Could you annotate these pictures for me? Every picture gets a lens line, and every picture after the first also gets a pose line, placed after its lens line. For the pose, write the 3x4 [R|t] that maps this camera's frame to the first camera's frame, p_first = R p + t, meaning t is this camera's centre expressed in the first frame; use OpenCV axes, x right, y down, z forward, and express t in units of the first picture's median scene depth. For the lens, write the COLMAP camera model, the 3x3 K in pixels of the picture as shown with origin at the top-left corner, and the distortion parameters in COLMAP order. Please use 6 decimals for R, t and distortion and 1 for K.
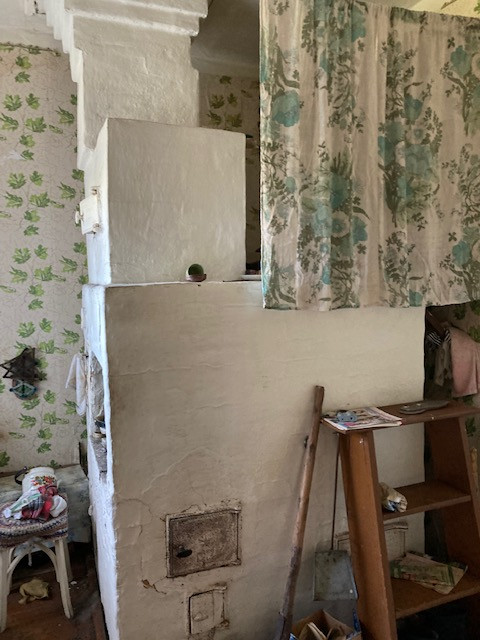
lens RADIAL K [[509.7, 0, 240.0], [0, 509.7, 320.0], [0, 0, 1]] dist [0.006225, -0.012993]
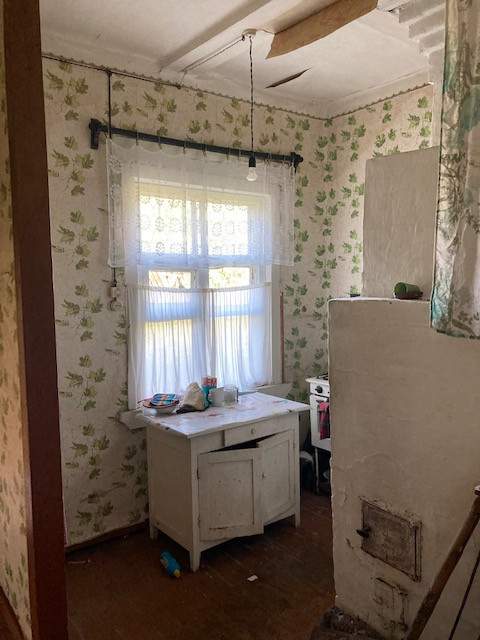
lens RADIAL K [[509.7, 0, 240.0], [0, 509.7, 320.0], [0, 0, 1]] dist [0.006225, -0.012993]
pose [[0.289248, 0.104198, -0.951566, 0.841549], [-0.063369, 0.993962, 0.089579, -0.107296], [0.955154, 0.034389, 0.294104, 0.367537]]
